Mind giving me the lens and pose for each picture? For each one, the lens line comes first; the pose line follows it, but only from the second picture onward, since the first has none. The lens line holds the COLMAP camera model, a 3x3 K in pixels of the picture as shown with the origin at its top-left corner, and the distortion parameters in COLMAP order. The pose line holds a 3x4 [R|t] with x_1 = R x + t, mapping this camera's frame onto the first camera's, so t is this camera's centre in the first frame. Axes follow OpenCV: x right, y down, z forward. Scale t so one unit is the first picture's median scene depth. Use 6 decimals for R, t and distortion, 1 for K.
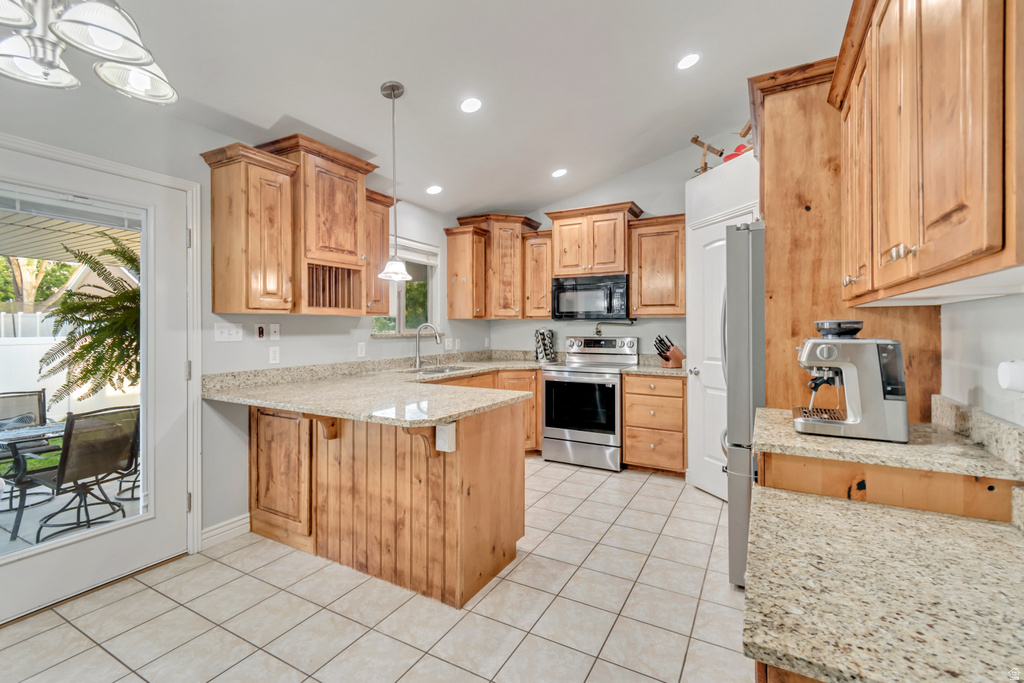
lens RADIAL K [[458.0, 0, 510.3], [0, 458.0, 335.3], [0, 0, 1]] dist [0.003495, 0.000469]
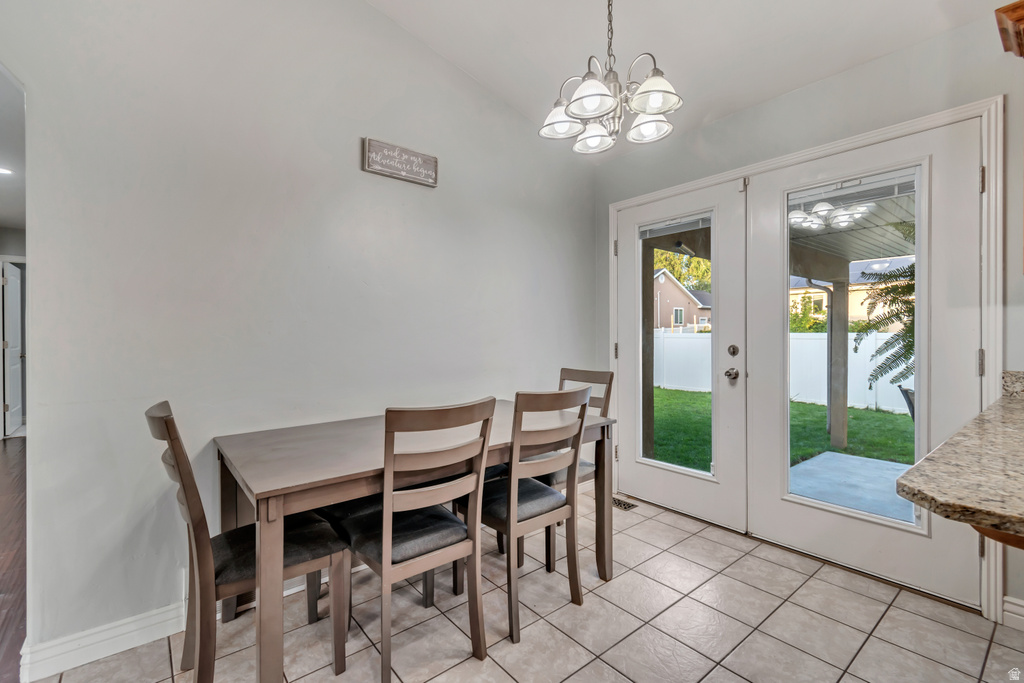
lens RADIAL K [[458.0, 0, 511.8], [0, 458.0, 335.3], [0, 0, 1]] dist [0.003495, 0.000469]
pose [[-0.380775, 0.012940, -0.924577, 0.275607], [0.003205, 0.999915, 0.012675, 0.024216], [0.924662, 0.001863, -0.380784, 0.645256]]
